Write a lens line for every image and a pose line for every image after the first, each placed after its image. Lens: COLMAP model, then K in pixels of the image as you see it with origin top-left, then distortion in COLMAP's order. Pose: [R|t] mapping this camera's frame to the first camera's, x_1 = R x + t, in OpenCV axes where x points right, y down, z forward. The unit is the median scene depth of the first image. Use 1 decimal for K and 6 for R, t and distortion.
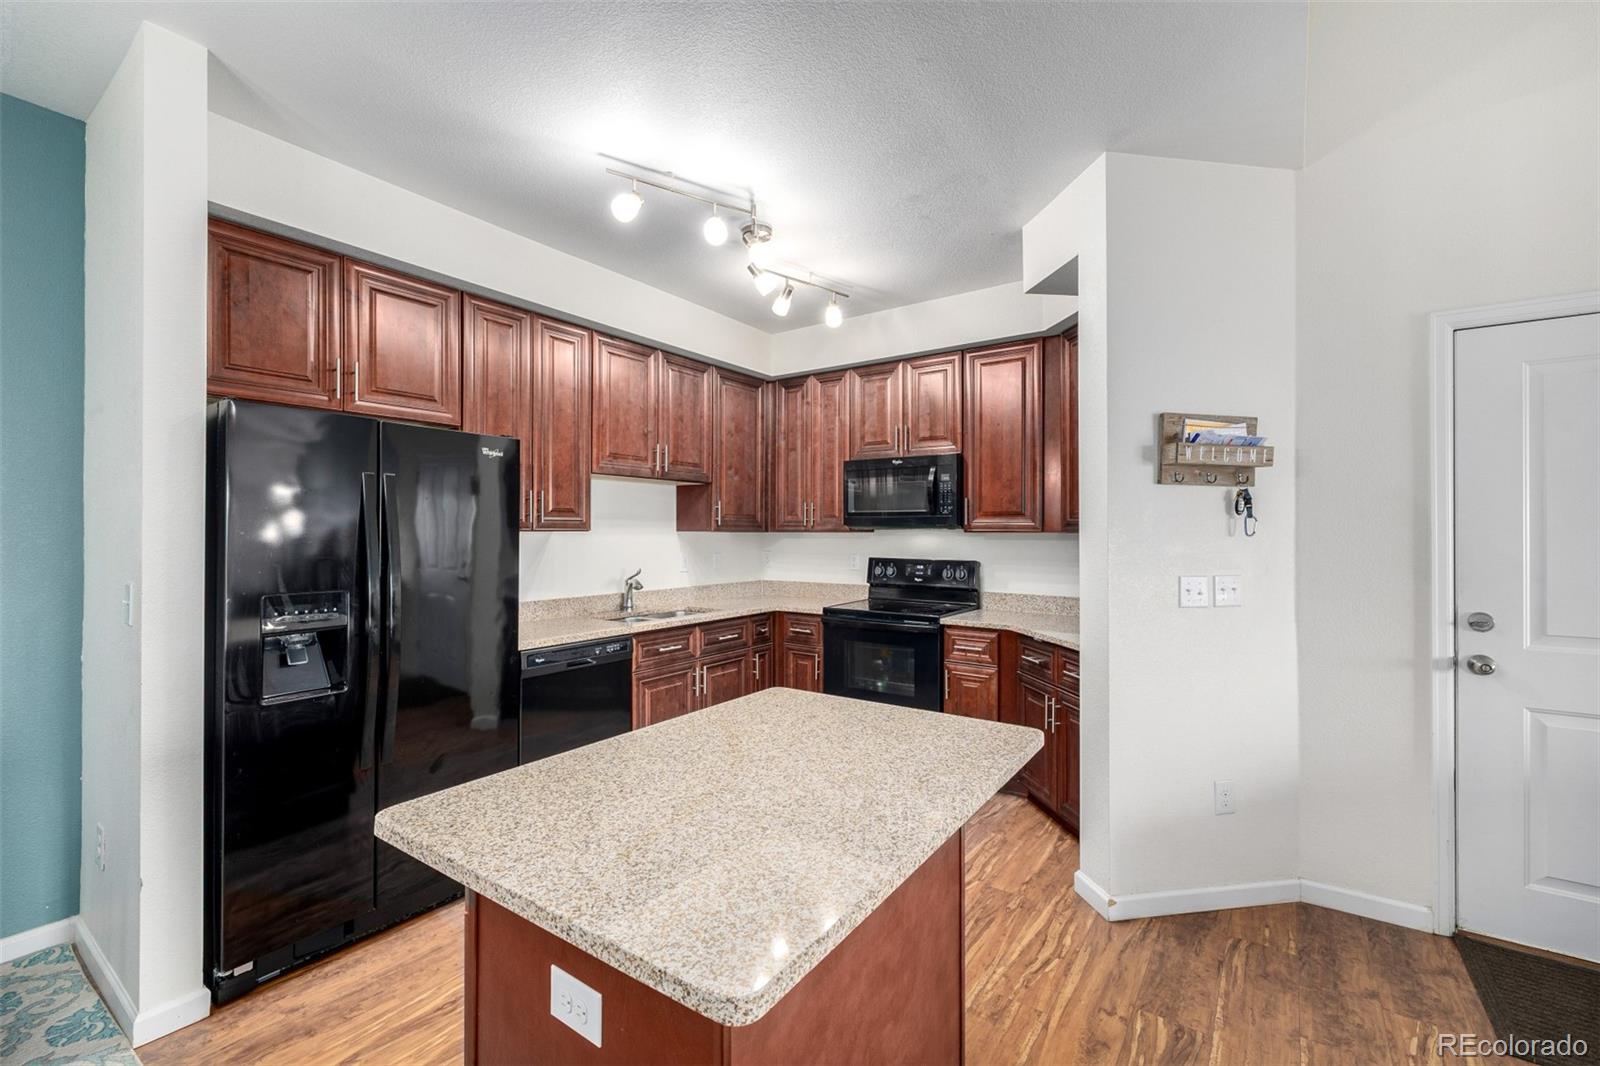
lens RADIAL K [[669.7, 0, 801.3], [0, 669.7, 525.7], [0, 0, 1]] dist [0.001391, -0.000051]
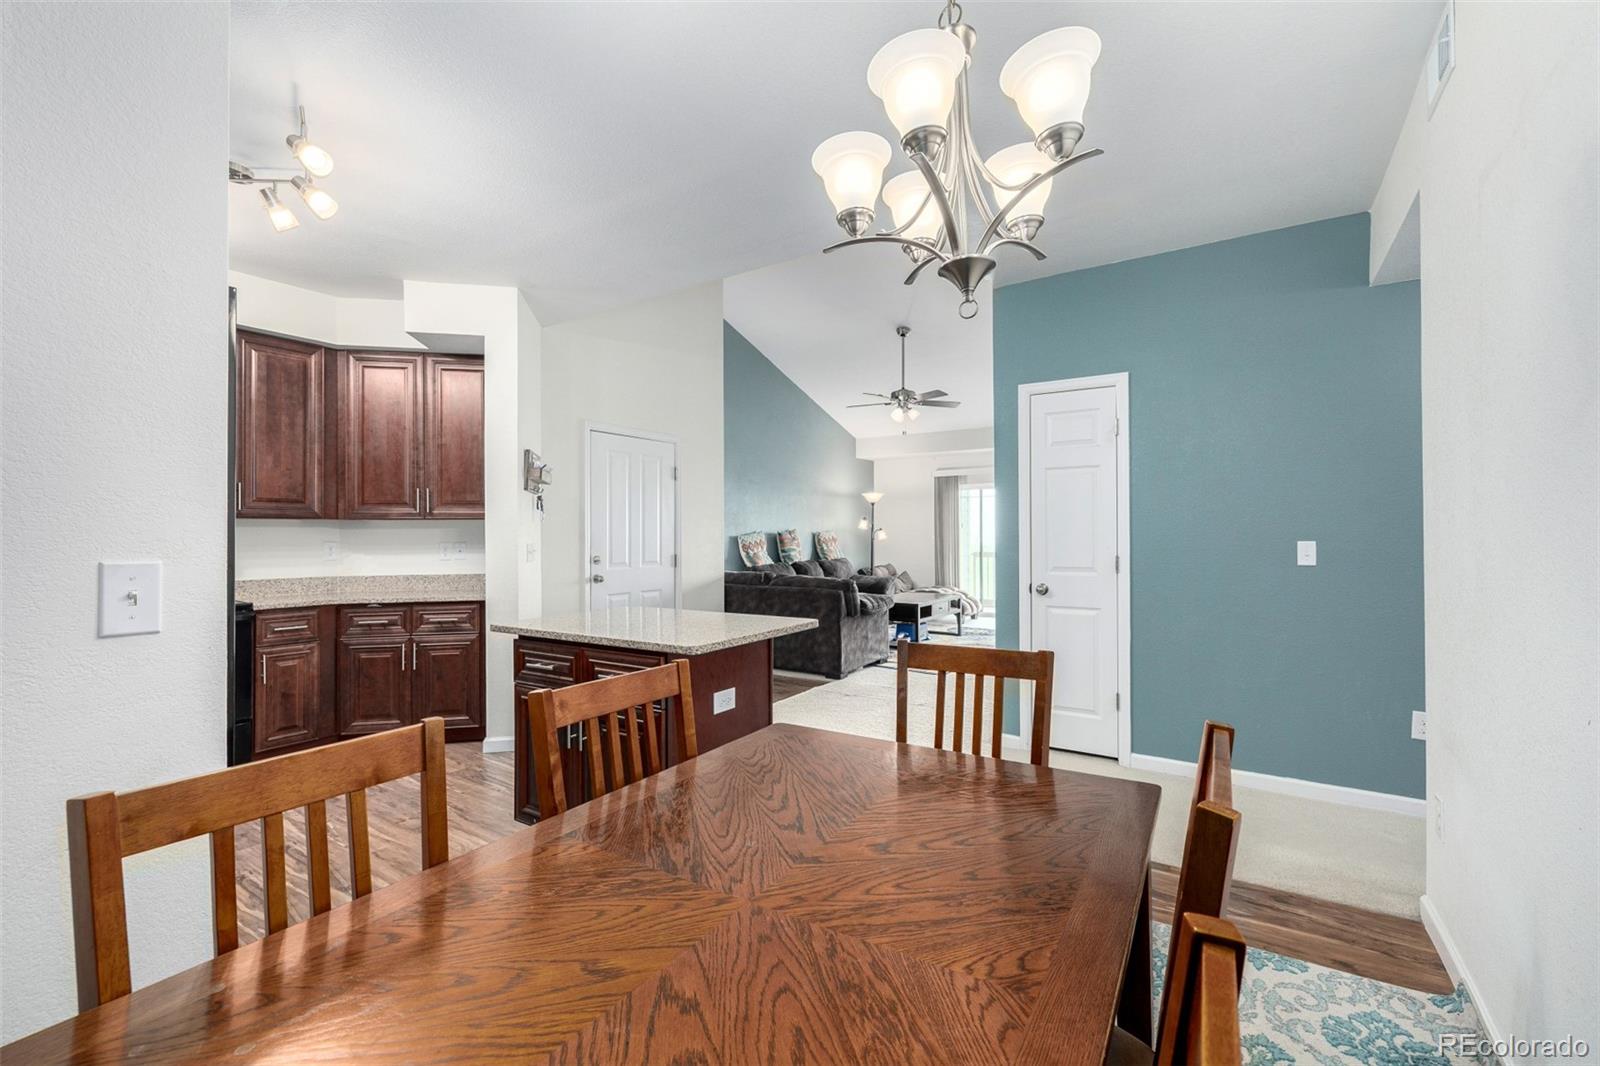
lens RADIAL K [[669.7, 0, 802.0], [0, 669.7, 532.0], [0, 0, 1]] dist [0.001391, -0.000051]
pose [[-0.035658, 0.003067, 0.999359, -0.773343], [-0.004574, 0.999984, -0.003232, 0.030613], [-0.999354, -0.004686, -0.035643, 0.223459]]
